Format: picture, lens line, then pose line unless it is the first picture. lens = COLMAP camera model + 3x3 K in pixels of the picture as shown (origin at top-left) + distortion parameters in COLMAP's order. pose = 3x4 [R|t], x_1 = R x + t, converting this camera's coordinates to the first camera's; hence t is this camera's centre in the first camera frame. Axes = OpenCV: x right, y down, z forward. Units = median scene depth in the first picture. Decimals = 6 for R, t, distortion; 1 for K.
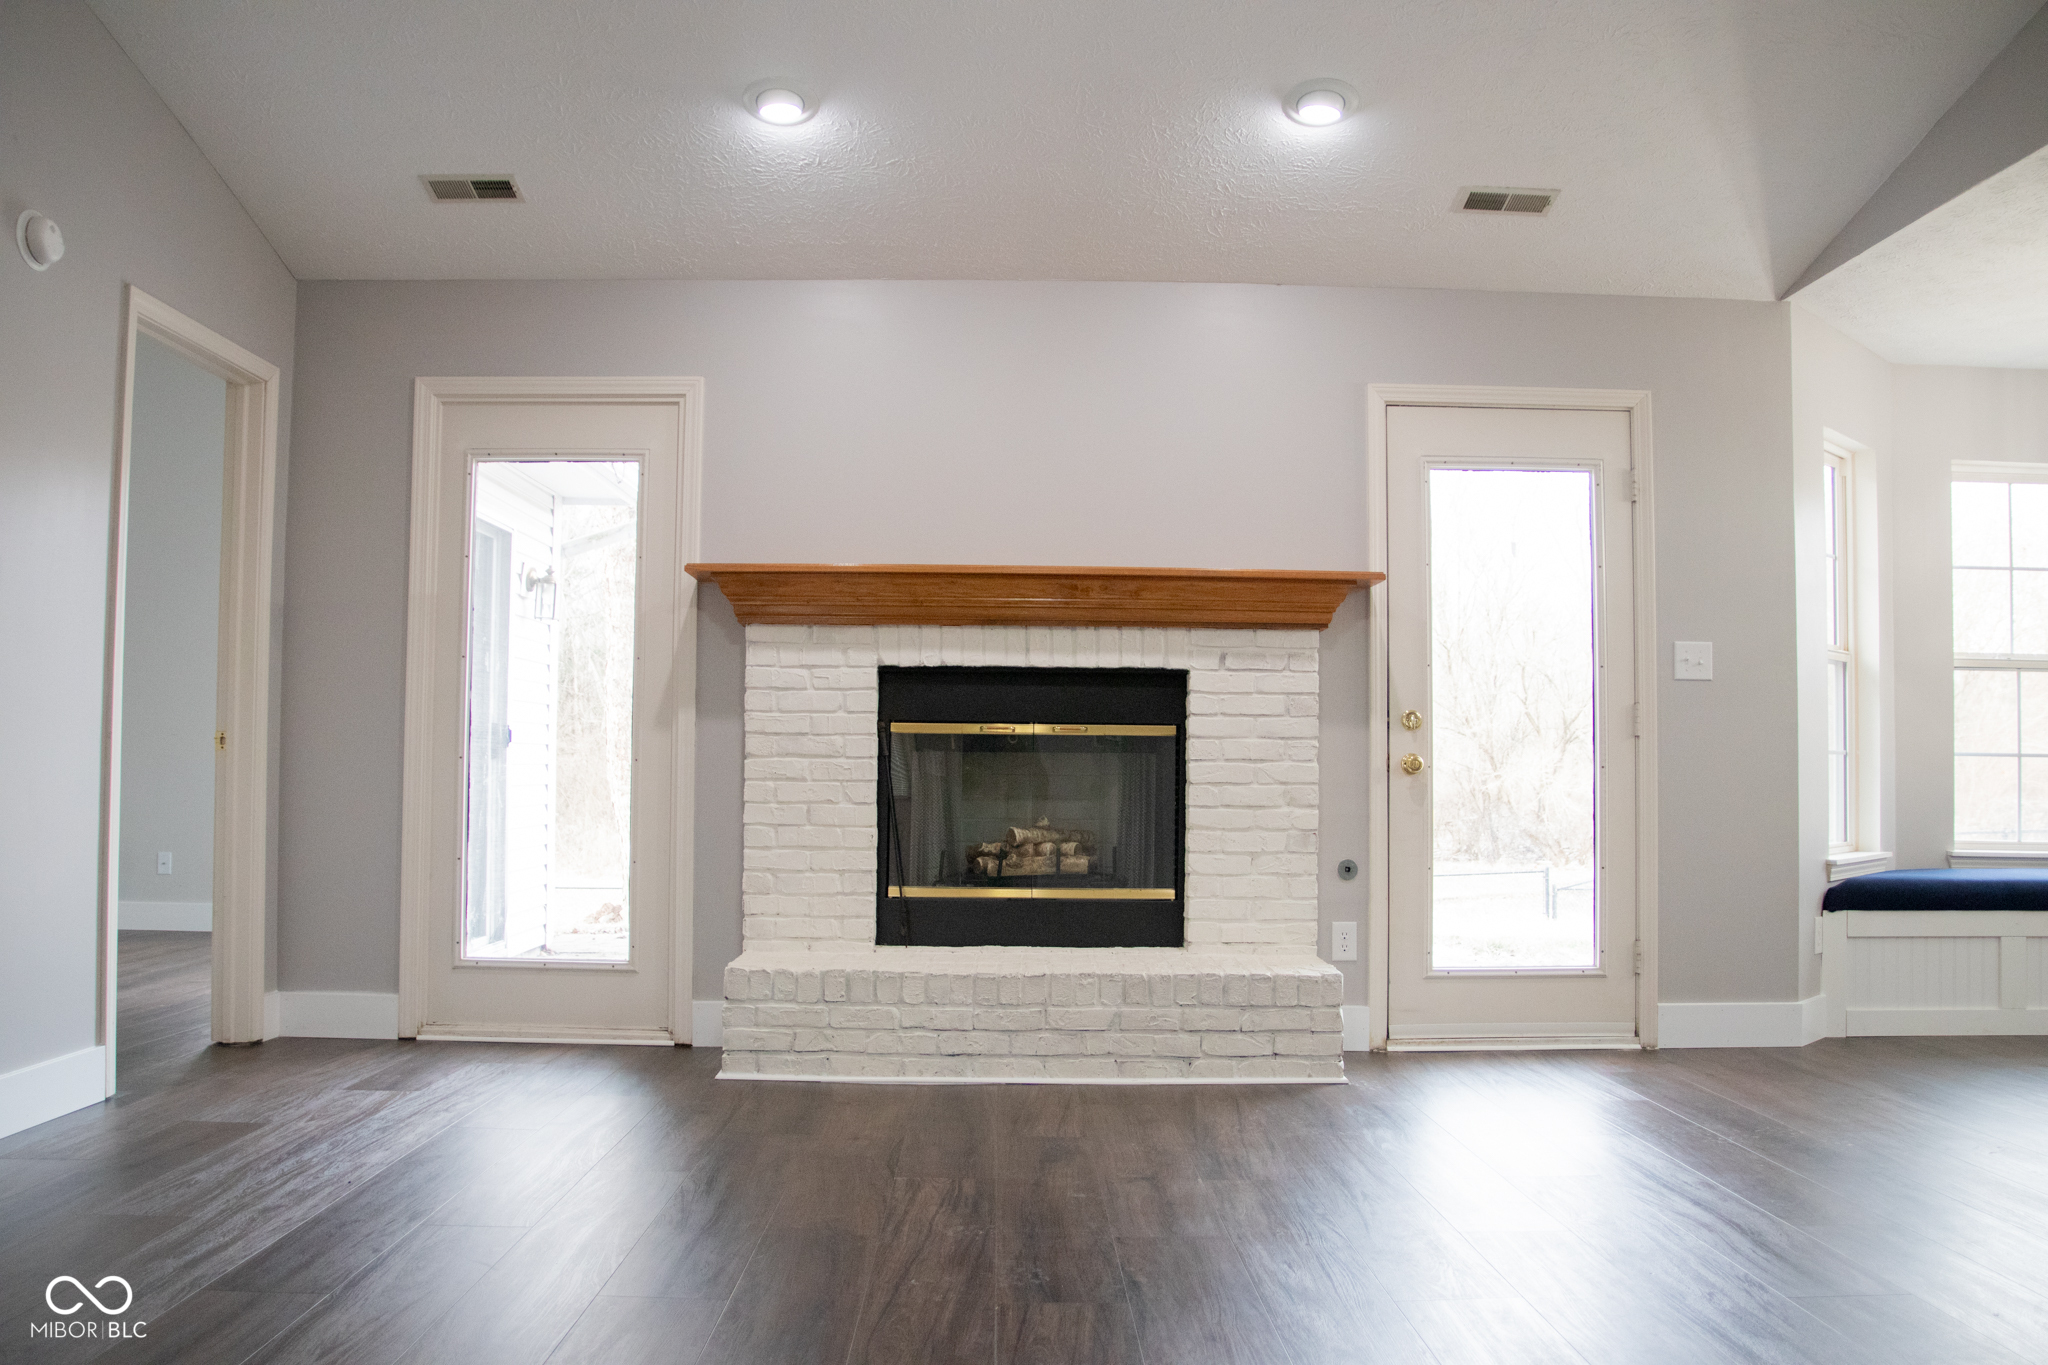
lens RADIAL K [[1624.7, 0, 1024.0], [0, 1624.7, 682.5], [0, 0, 1]] dist [-0.138812, 0.144861]
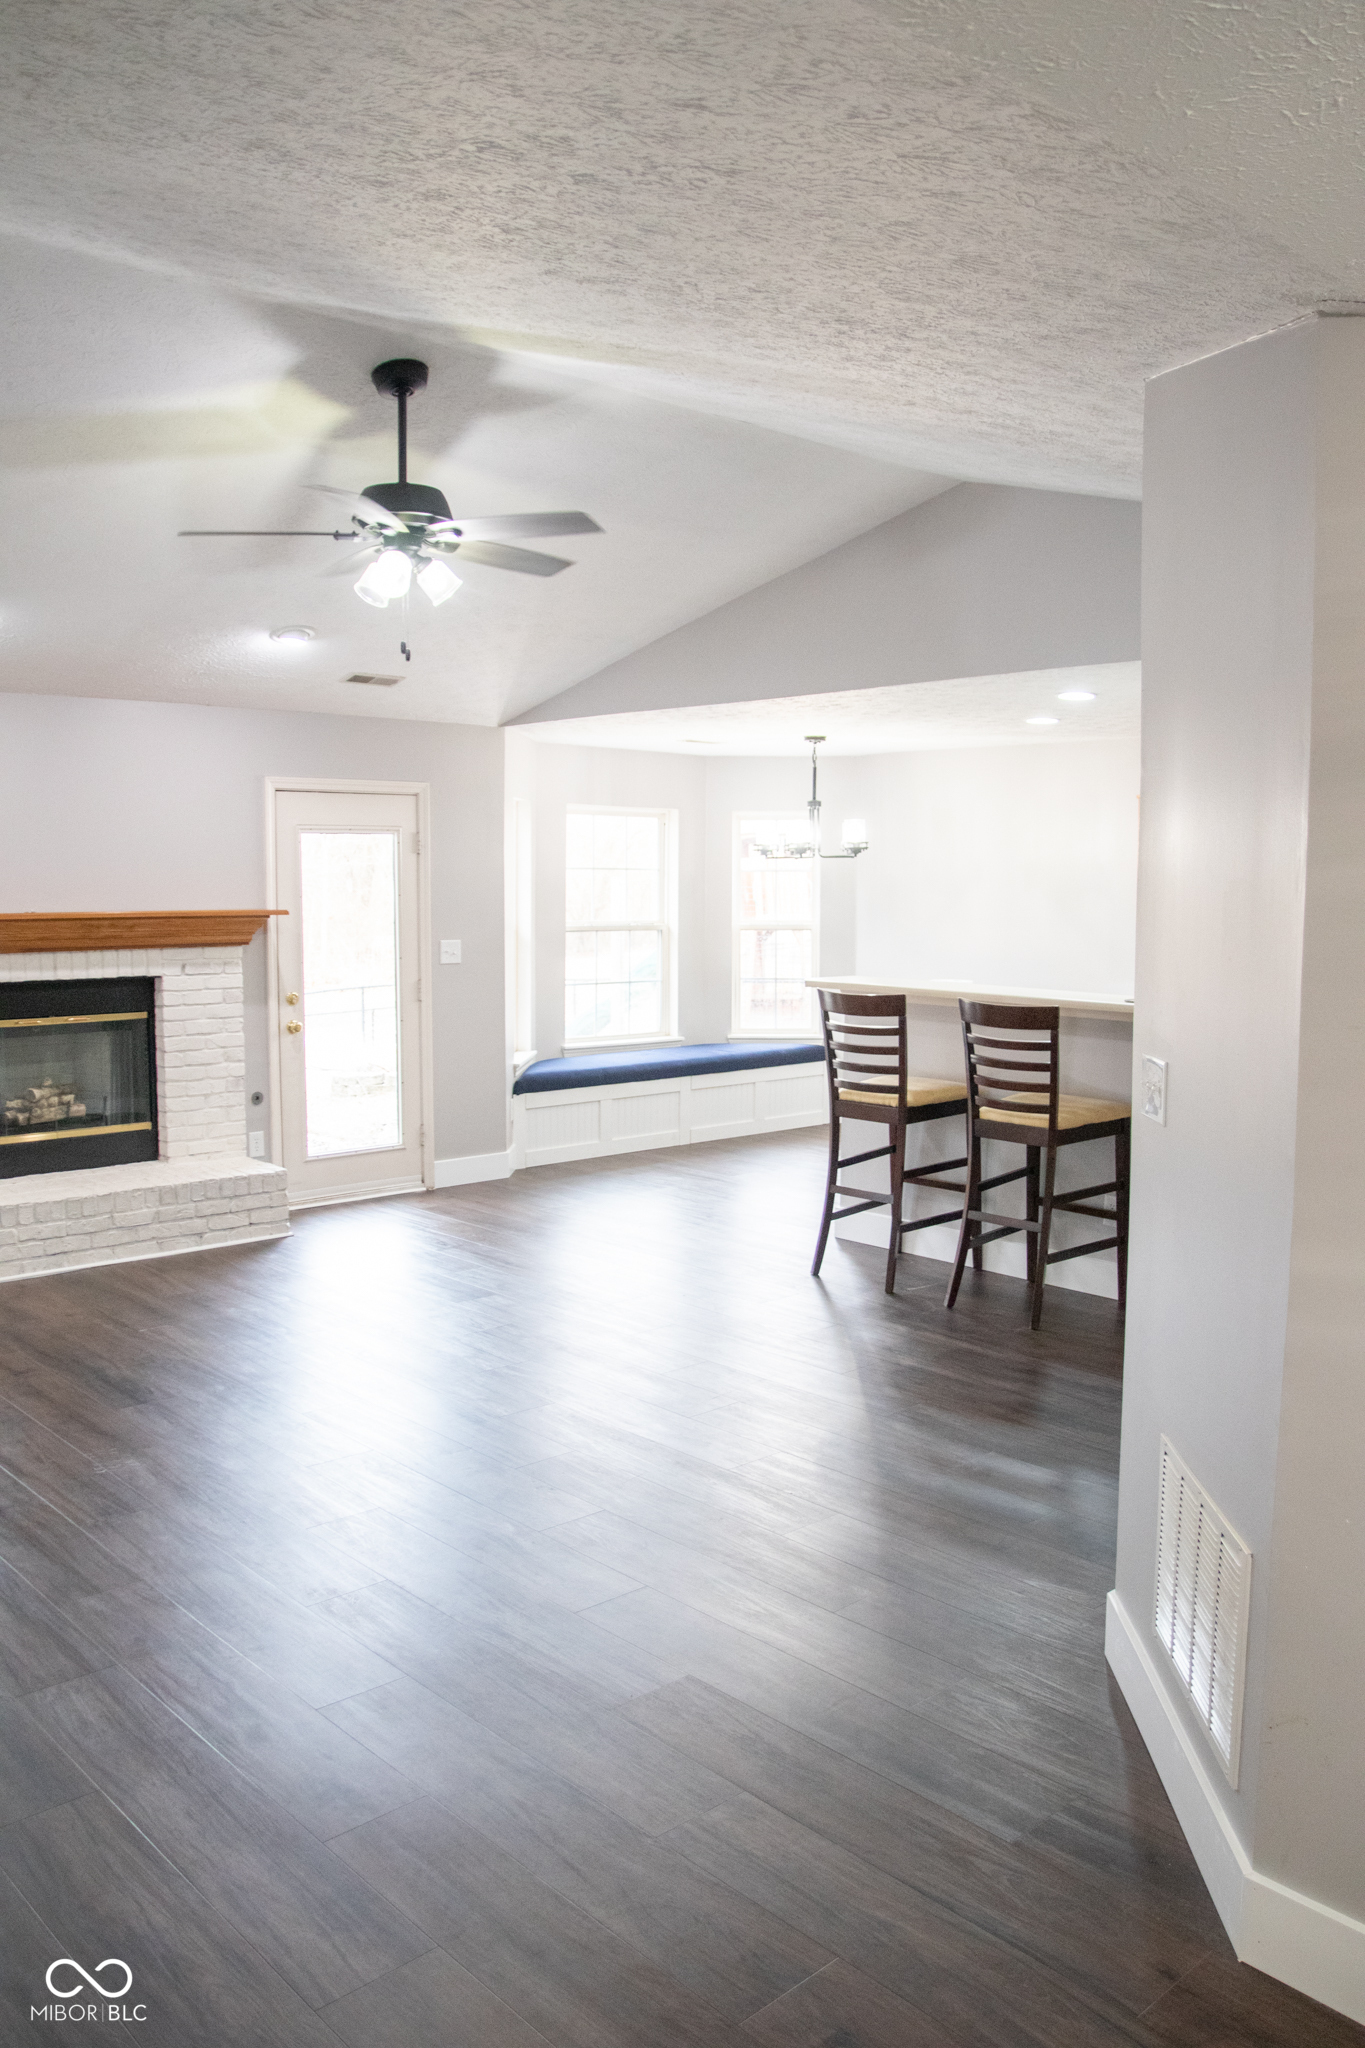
lens RADIAL K [[1624.7, 0, 682.5], [0, 1624.7, 1024.0], [0, 0, 1]] dist [-0.138812, 0.144861]
pose [[0.754656, -0.067833, 0.652605, -0.493278], [-0.028625, 0.990291, 0.136033, -0.175592], [-0.655496, -0.121339, 0.745387, -0.403201]]
